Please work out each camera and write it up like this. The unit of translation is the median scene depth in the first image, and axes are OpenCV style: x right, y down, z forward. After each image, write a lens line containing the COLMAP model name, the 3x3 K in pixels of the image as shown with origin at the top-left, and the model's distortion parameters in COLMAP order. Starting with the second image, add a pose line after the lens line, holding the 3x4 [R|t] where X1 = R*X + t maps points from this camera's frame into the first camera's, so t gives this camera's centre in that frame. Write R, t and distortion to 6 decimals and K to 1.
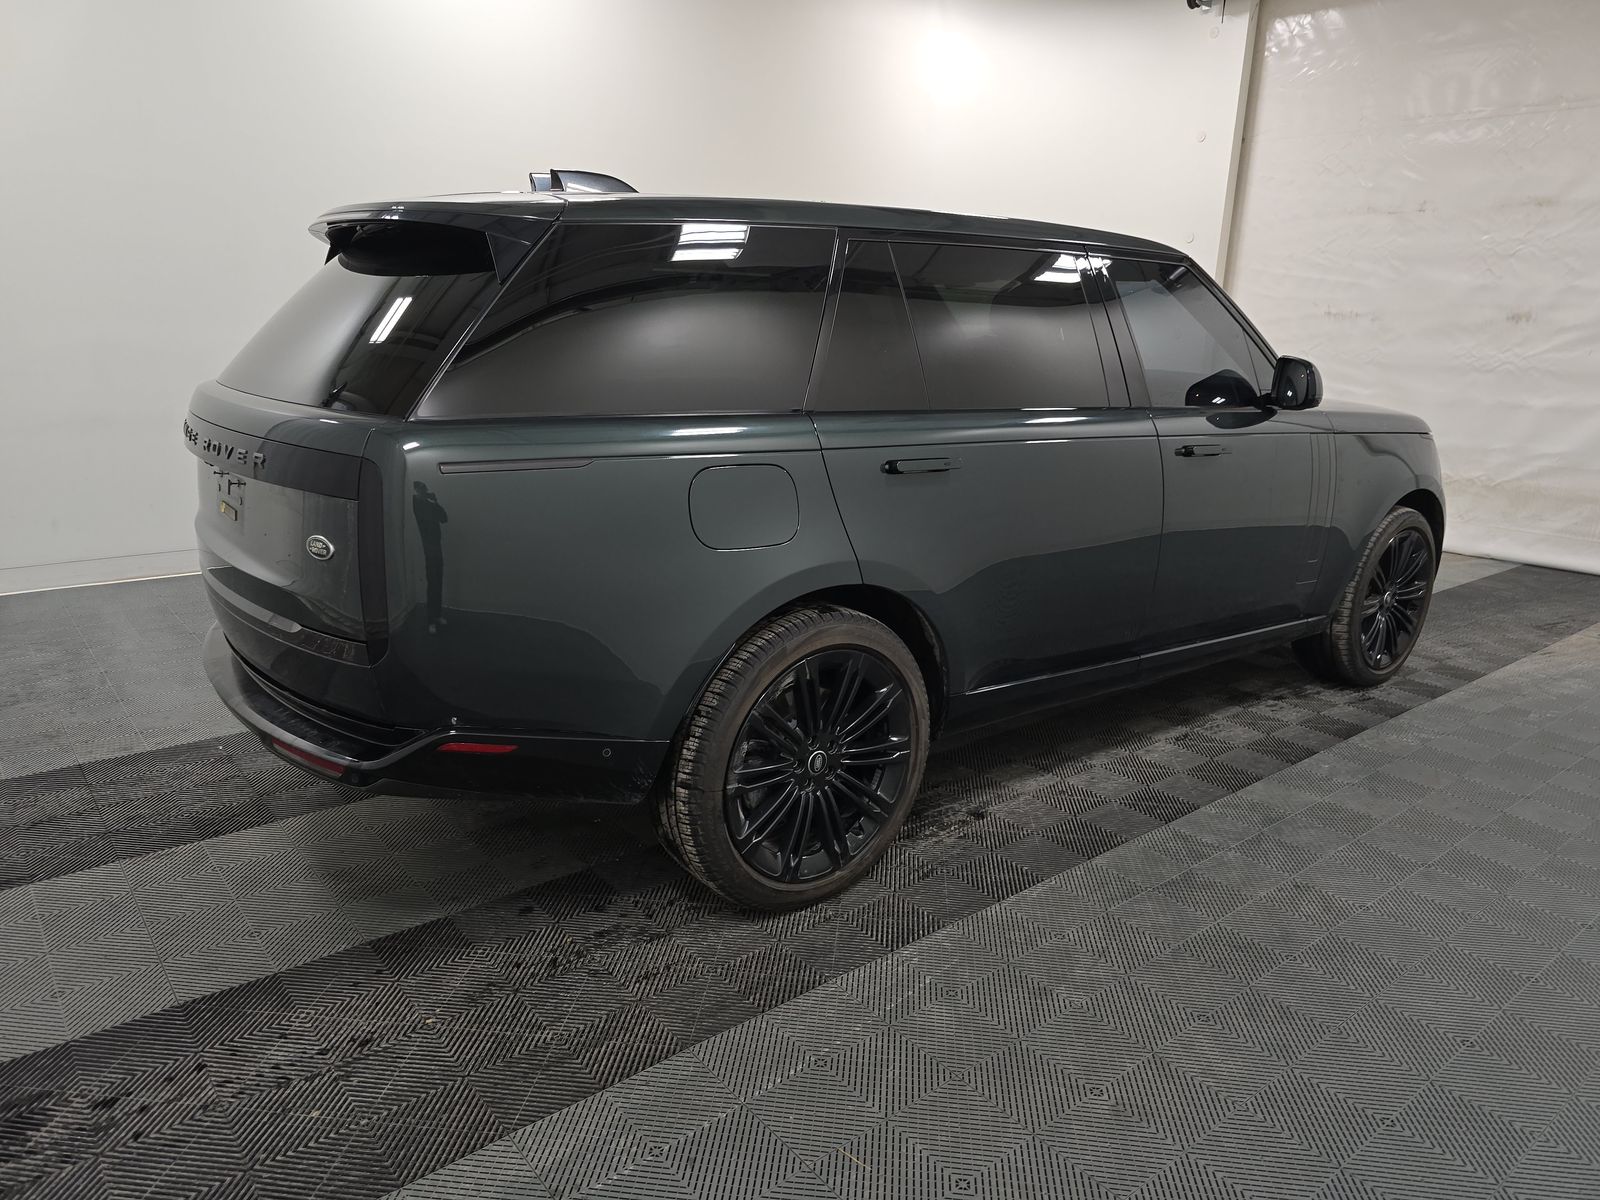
lens RADIAL K [[1089.5, 0, 812.9], [0, 1089.5, 589.6], [0, 0, 1]] dist [-0.001826, -0.000075]
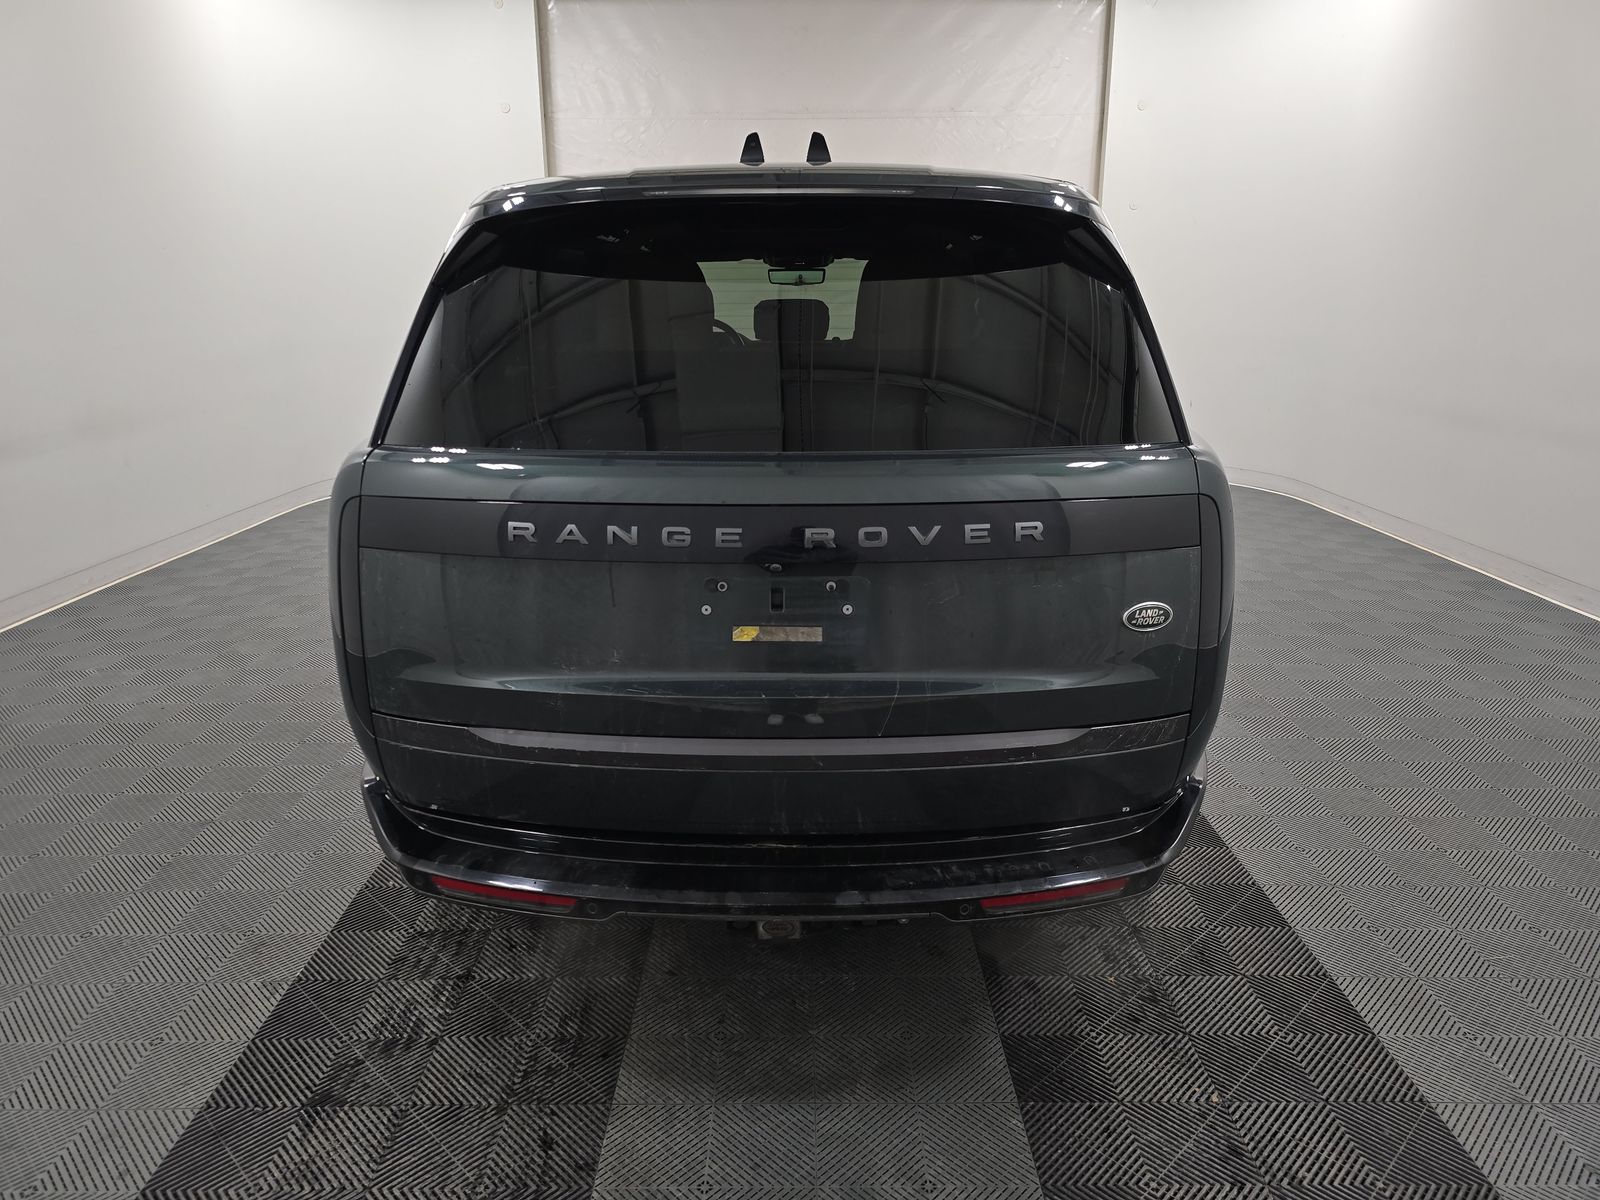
lens RADIAL K [[1089.5, 0, 812.9], [0, 1089.5, 589.6], [0, 0, 1]] dist [-0.001826, -0.000075]
pose [[0.638491, -0.241629, 0.730715, -0.973374], [0.221825, 0.966923, 0.125909, -0.173656], [-0.736969, 0.081699, 0.670971, 0.522055]]
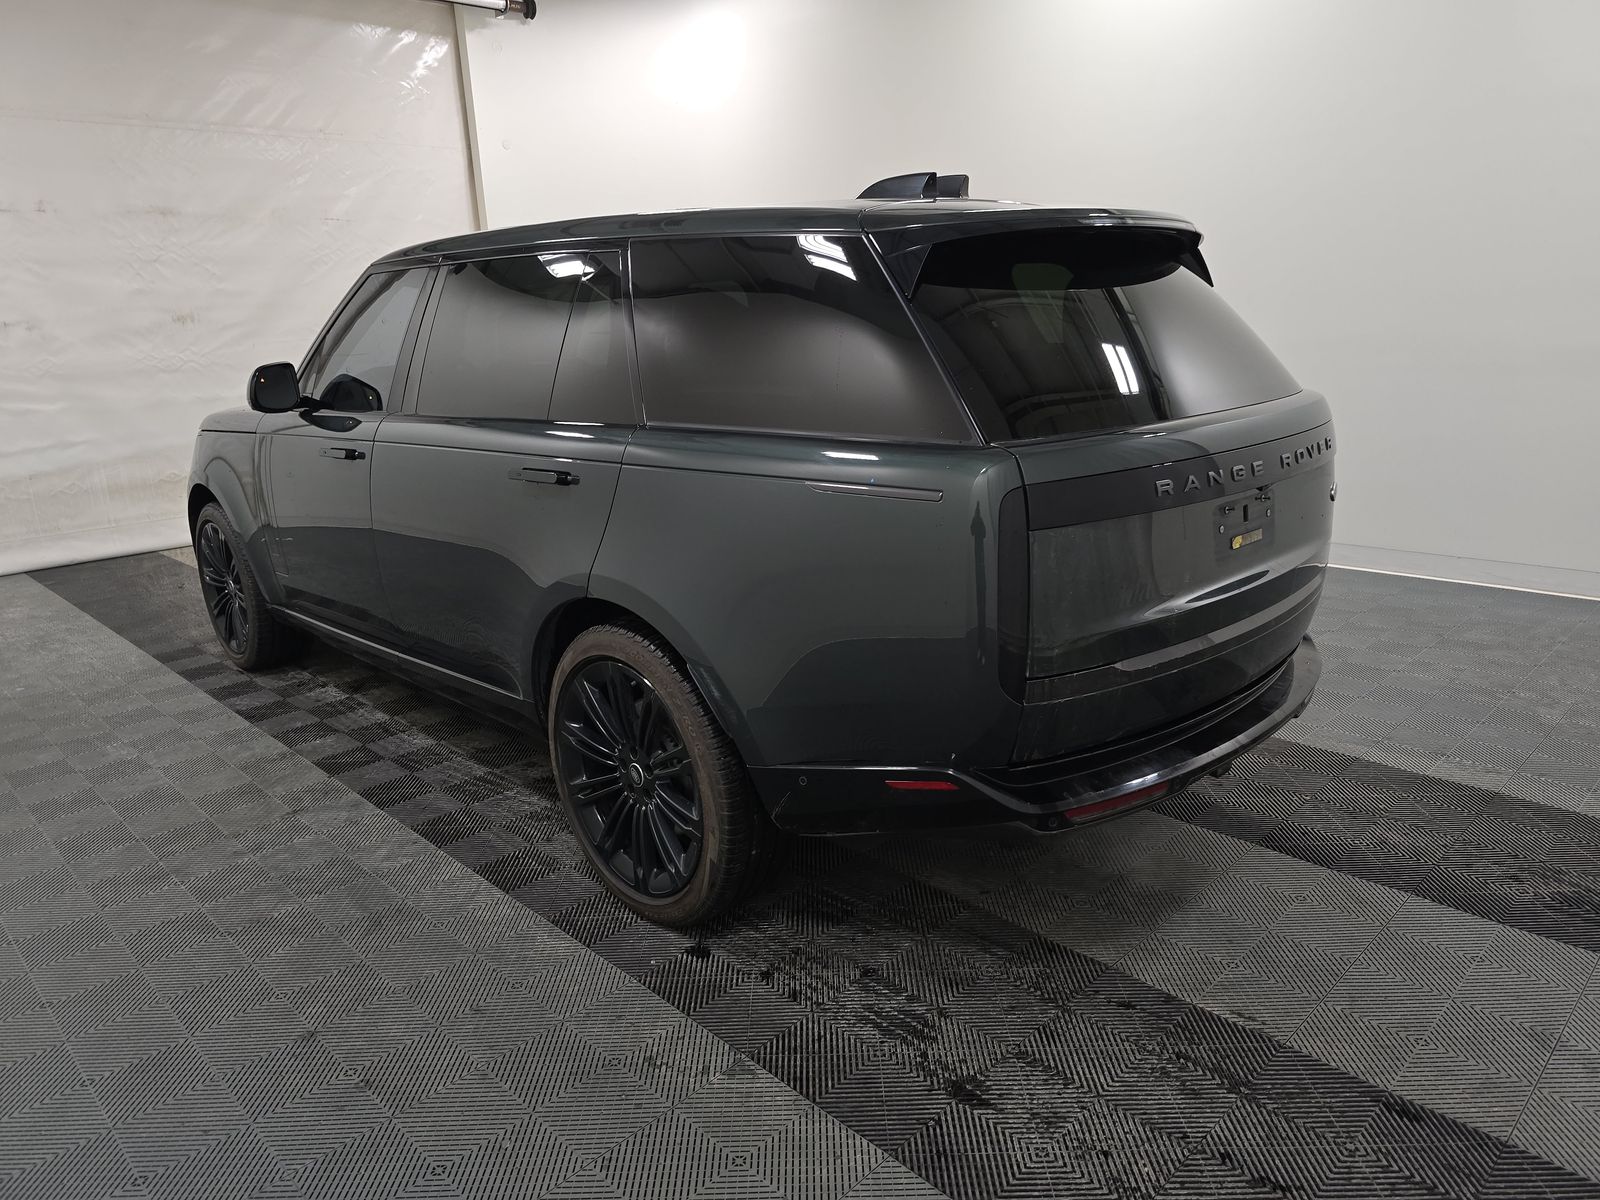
lens RADIAL K [[1089.5, 0, 812.9], [0, 1089.5, 589.6], [0, 0, 1]] dist [-0.001826, -0.000075]
pose [[-0.092243, -0.304524, 0.948028, -1.372138], [0.270662, 0.908571, 0.318185, -0.427618], [-0.958245, 0.285945, -0.001386, 1.374490]]
